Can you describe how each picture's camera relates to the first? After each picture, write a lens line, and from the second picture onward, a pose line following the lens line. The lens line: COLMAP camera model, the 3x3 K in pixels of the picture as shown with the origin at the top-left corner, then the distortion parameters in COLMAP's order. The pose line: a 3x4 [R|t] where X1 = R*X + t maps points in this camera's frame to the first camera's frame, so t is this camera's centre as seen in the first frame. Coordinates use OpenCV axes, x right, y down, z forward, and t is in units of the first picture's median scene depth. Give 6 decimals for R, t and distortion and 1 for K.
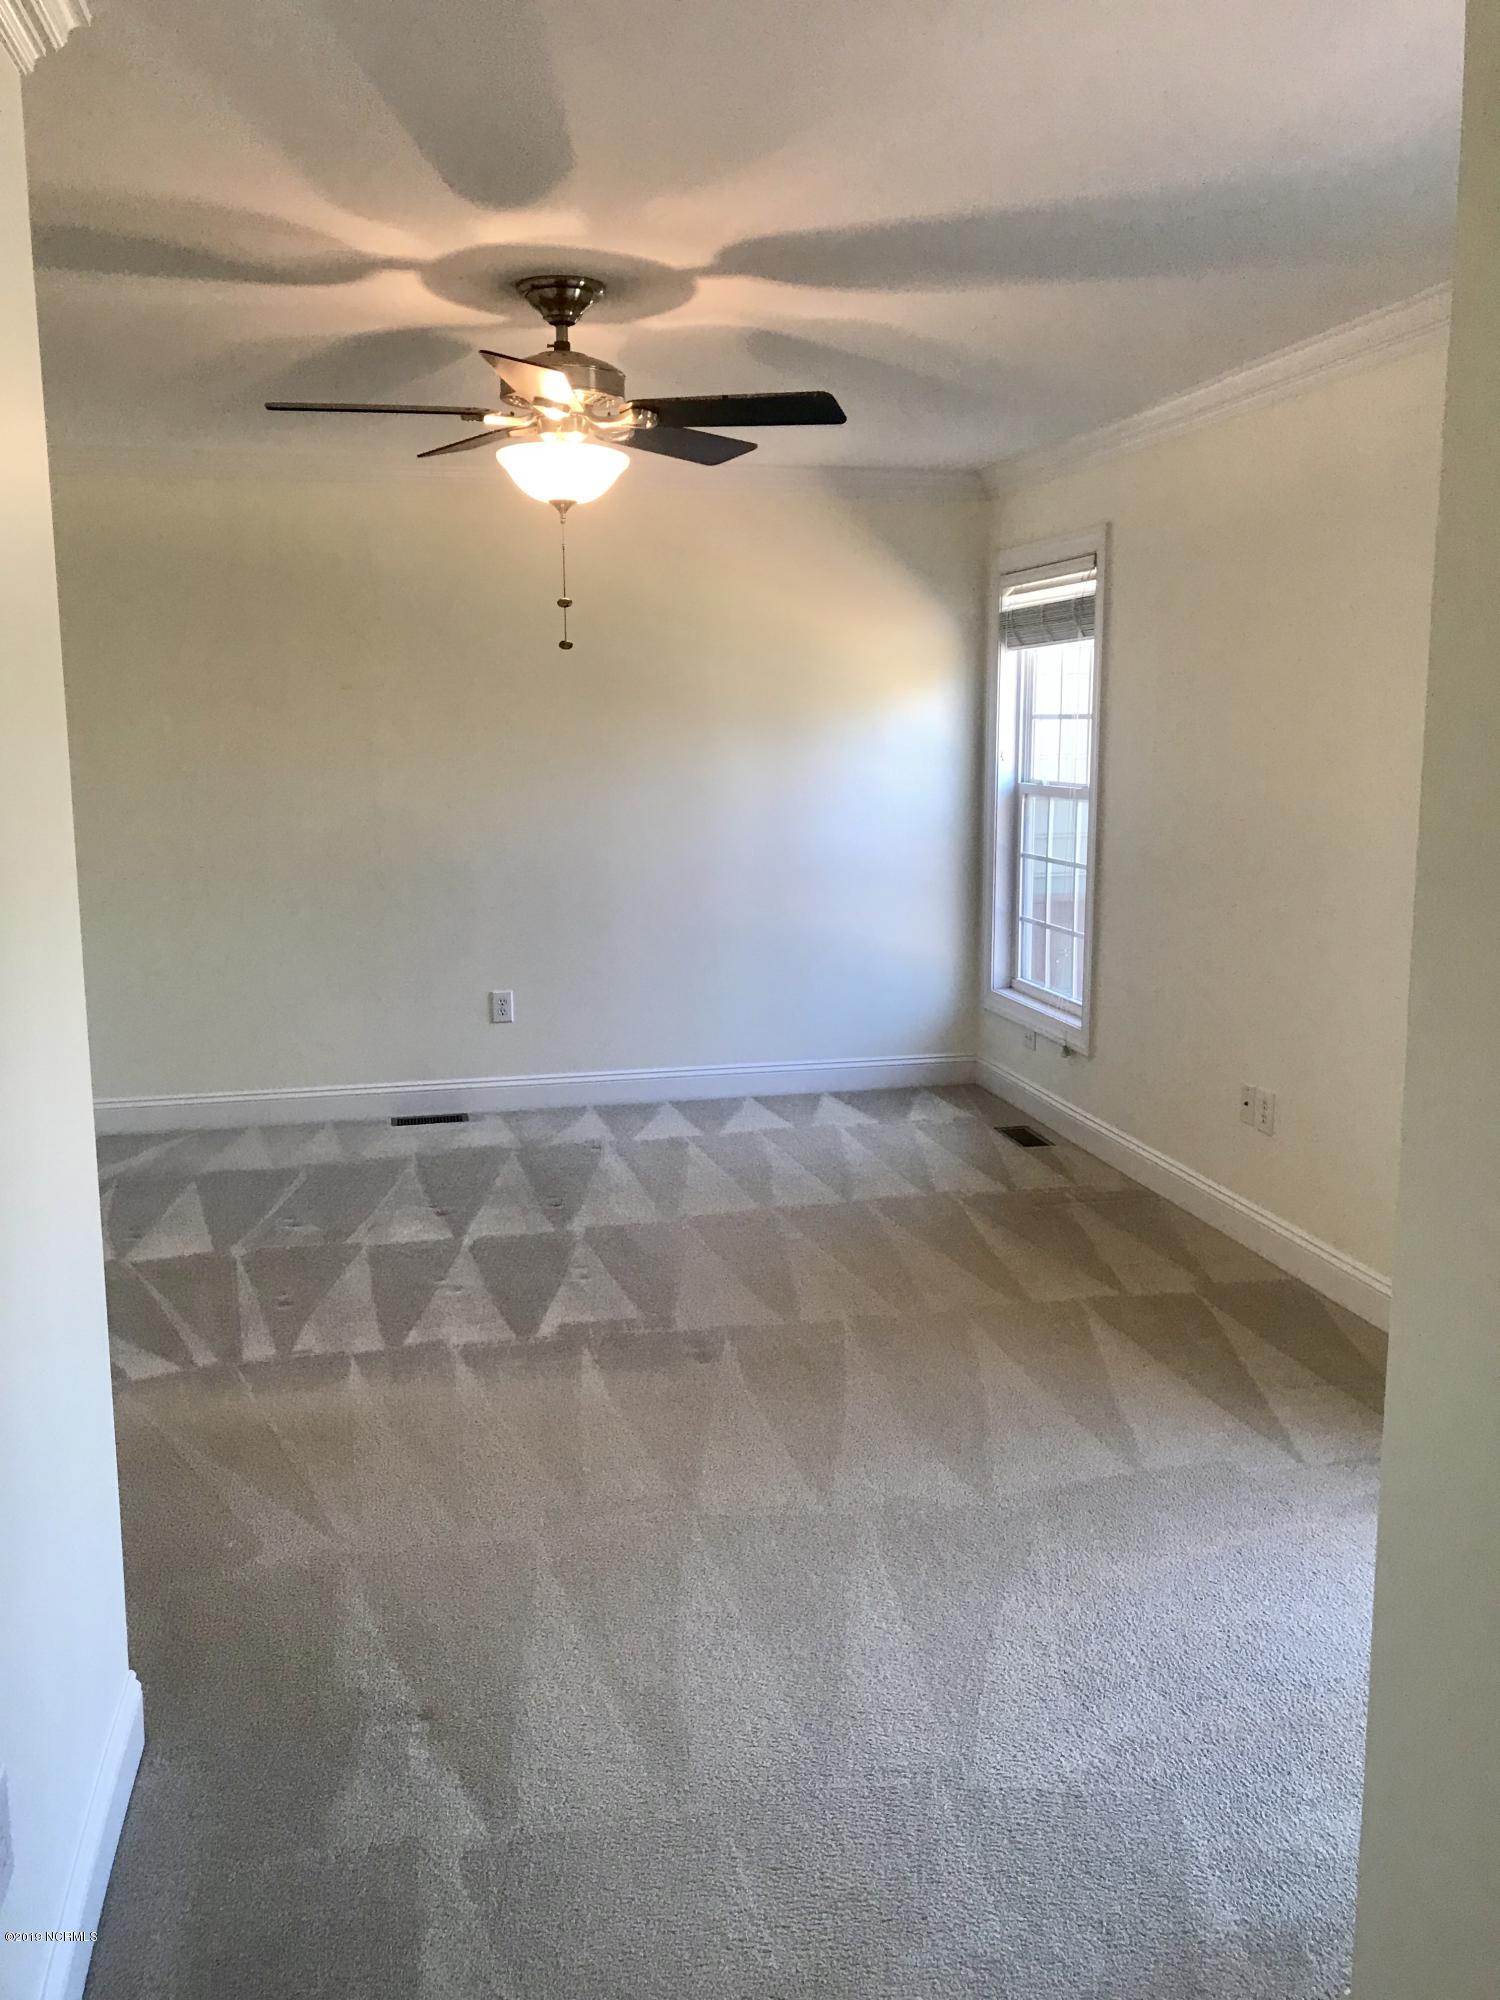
lens RADIAL K [[1675.3, 0, 751.6], [0, 1675.3, 996.4], [0, 0, 1]] dist [0.003254, -0.010271]
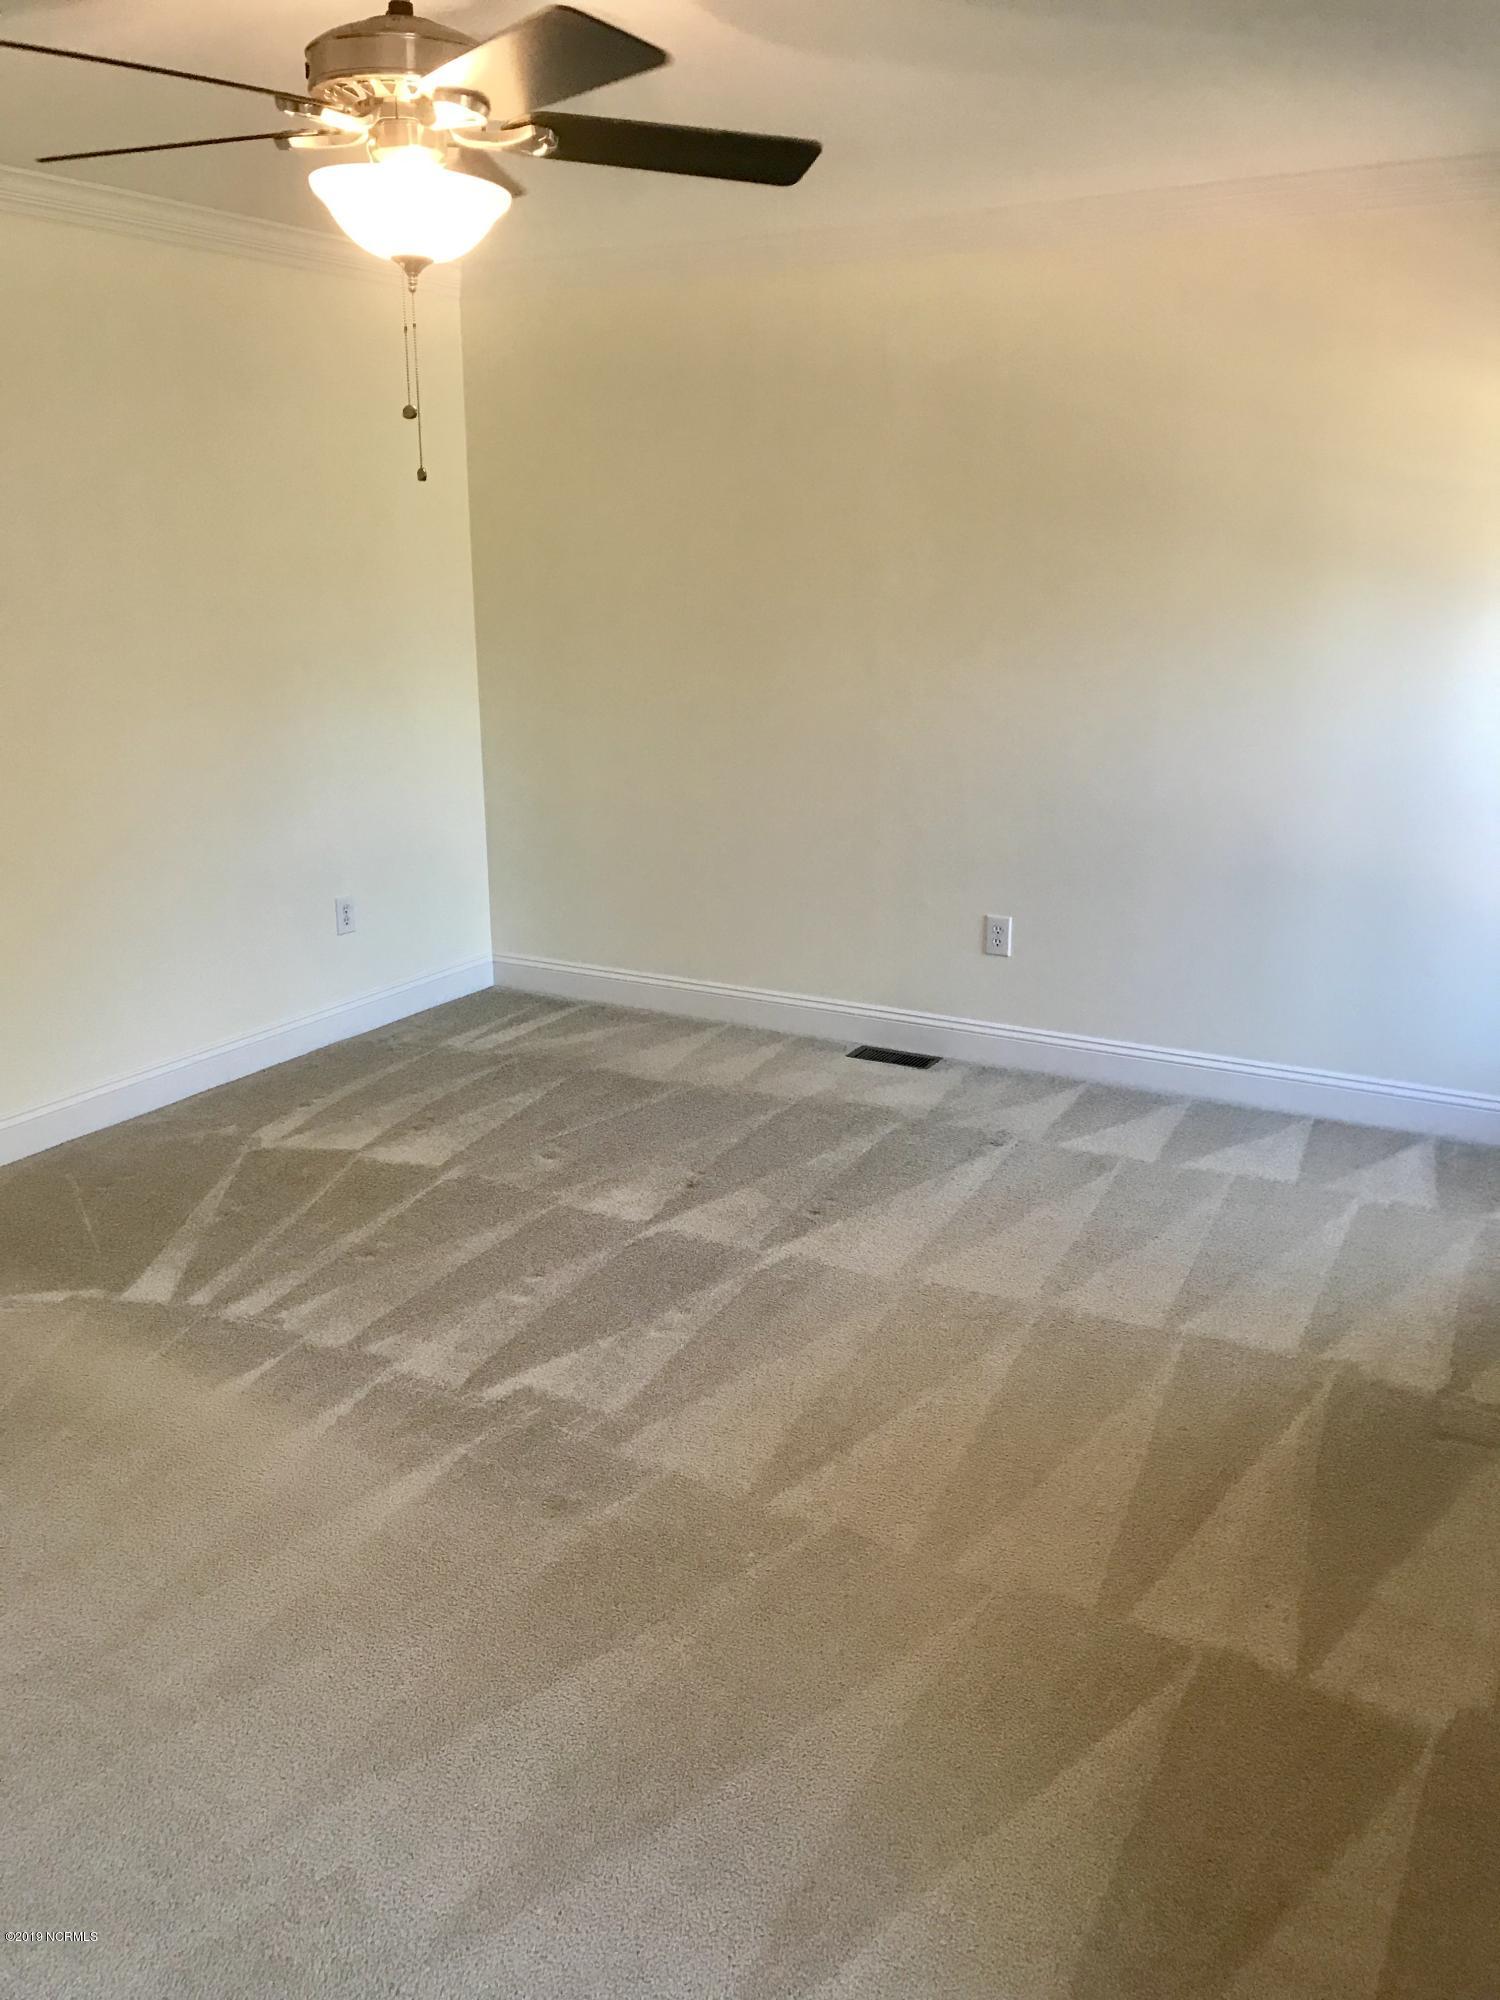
lens RADIAL K [[1675.3, 0, 749.2], [0, 1675.3, 998.9], [0, 0, 1]] dist [0.003254, -0.010271]
pose [[0.750984, 0.187239, -0.633217, 0.402222], [-0.119971, 0.981685, 0.147995, -0.100906], [0.649330, -0.035174, 0.759693, 0.481188]]
